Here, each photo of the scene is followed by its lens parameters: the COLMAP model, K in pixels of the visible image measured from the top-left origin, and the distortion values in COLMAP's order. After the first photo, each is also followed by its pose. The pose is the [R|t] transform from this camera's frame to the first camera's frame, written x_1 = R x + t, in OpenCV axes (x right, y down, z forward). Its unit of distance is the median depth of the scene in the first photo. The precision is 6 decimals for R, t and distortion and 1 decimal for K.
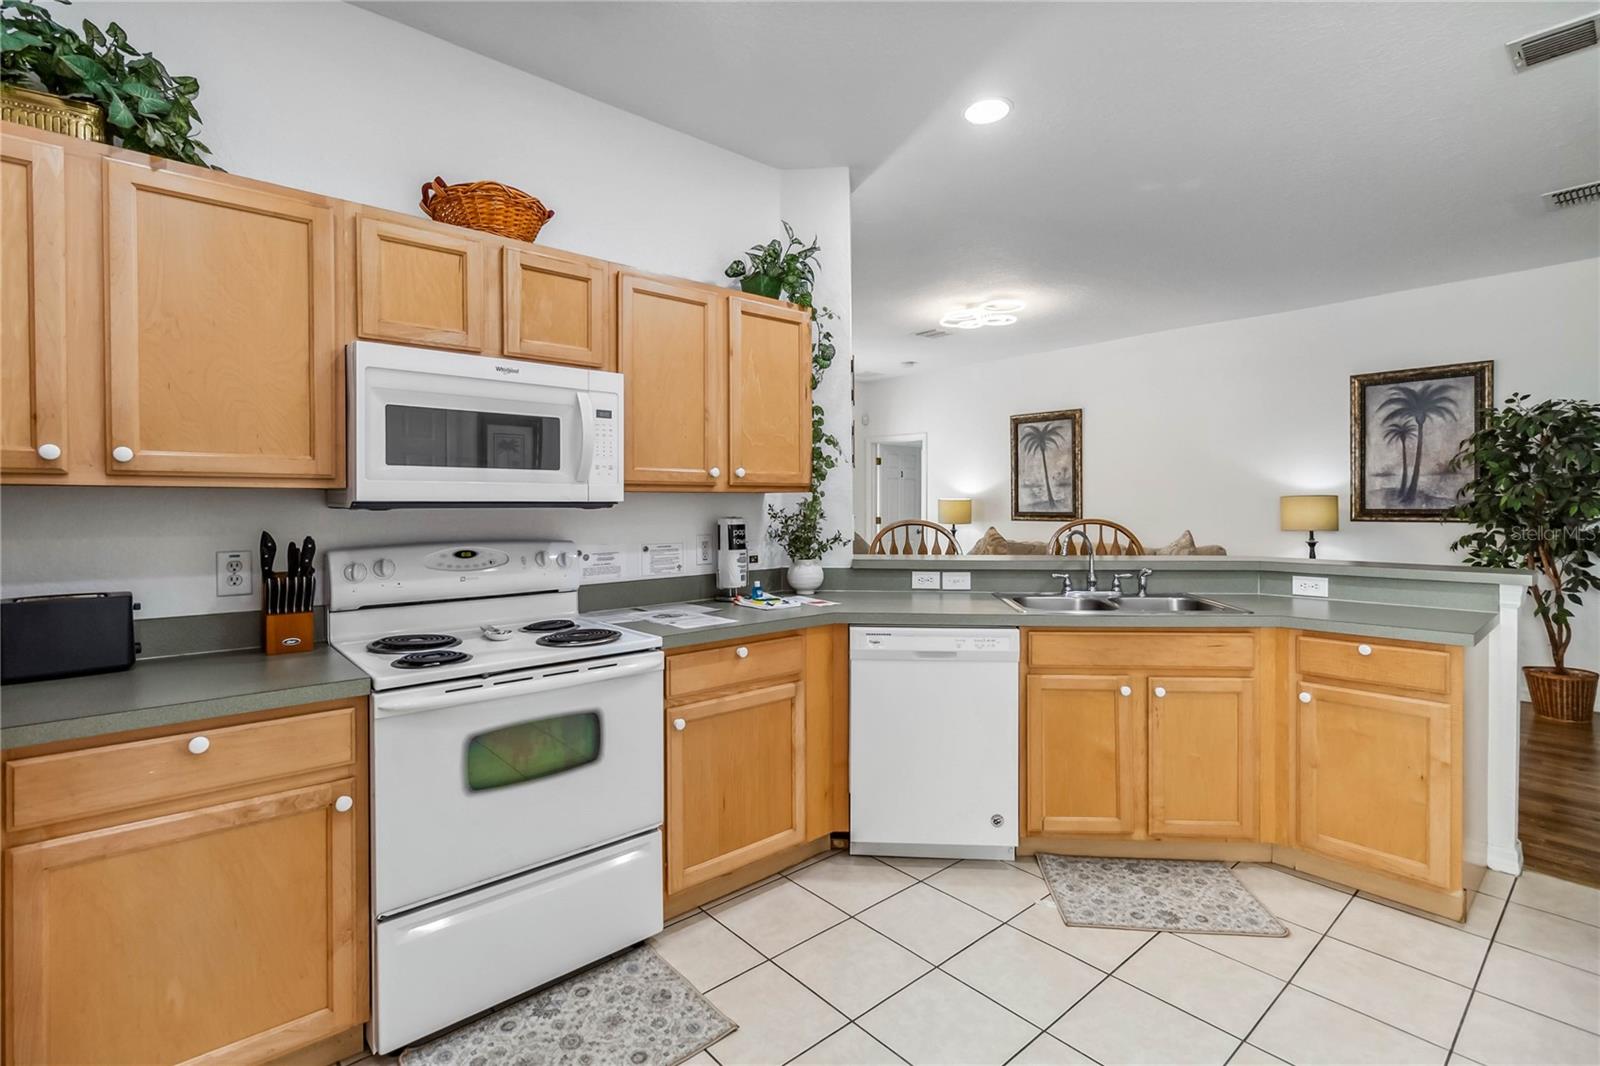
lens RADIAL K [[742.8, 0, 800.7], [0, 742.8, 506.4], [0, 0, 1]] dist [-0.001205, -0.000398]
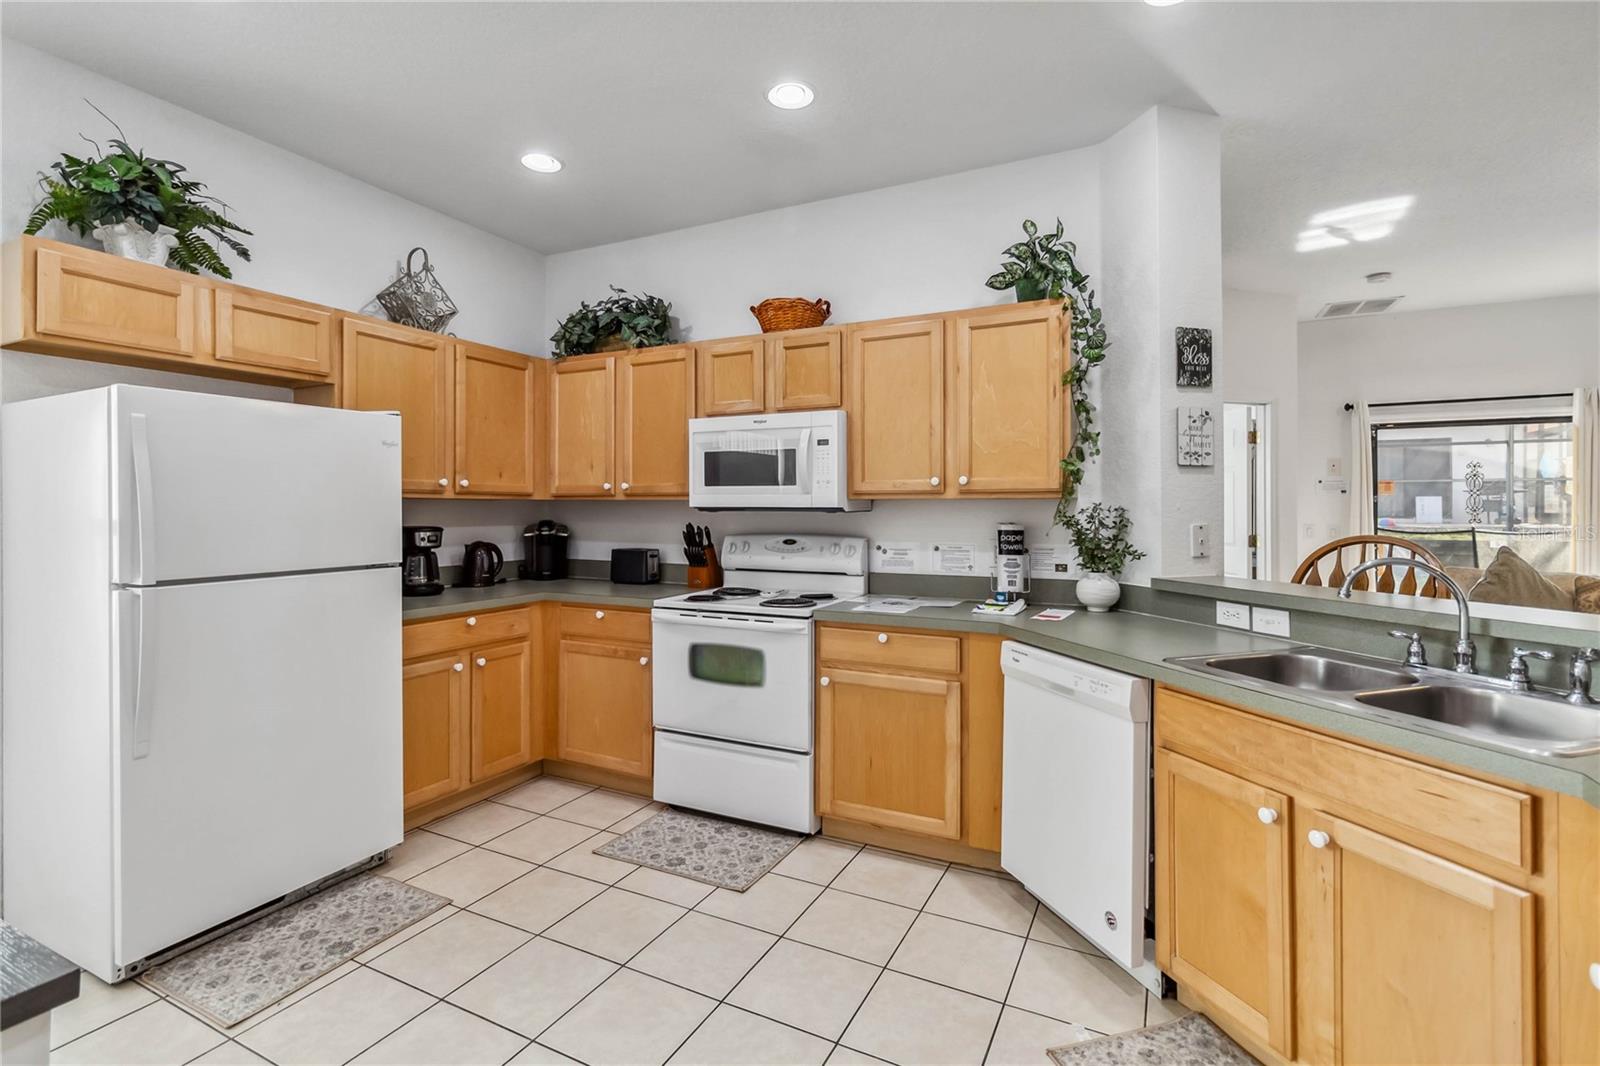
lens RADIAL K [[742.8, 0, 800.7], [0, 742.8, 506.4], [0, 0, 1]] dist [-0.001205, -0.000398]
pose [[0.377350, 0.000957, -0.926070, 1.034119], [-0.006727, 0.999976, -0.001707, -0.006197], [0.926046, 0.006874, 0.377347, 0.487593]]
